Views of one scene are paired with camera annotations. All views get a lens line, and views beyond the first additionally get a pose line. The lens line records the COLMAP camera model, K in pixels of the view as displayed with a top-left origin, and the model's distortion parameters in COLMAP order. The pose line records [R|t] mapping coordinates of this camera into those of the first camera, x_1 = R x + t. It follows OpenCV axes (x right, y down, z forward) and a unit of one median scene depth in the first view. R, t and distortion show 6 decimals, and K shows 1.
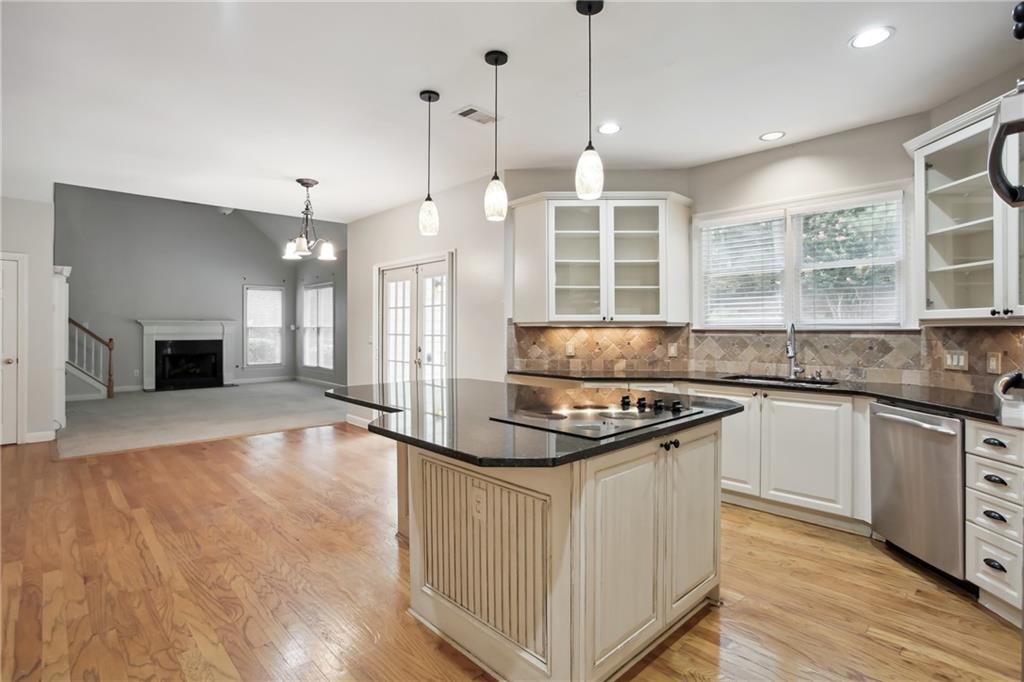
lens RADIAL K [[502.9, 0, 510.8], [0, 502.9, 332.7], [0, 0, 1]] dist [-0.027771, 0.003196]
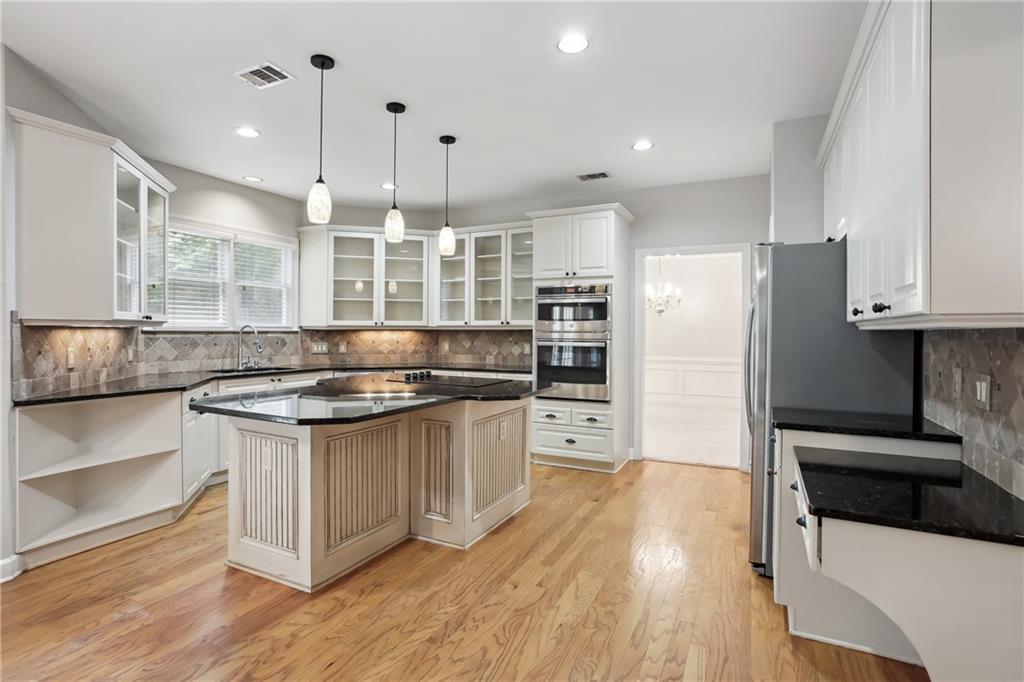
lens RADIAL K [[502.9, 0, 506.5], [0, 502.9, 335.4], [0, 0, 1]] dist [-0.027771, 0.003196]
pose [[-0.347096, -0.008444, 0.937792, -0.880787], [0.002296, 0.999949, 0.009854, -0.005626], [-0.937827, 0.005574, -0.347058, 0.815120]]
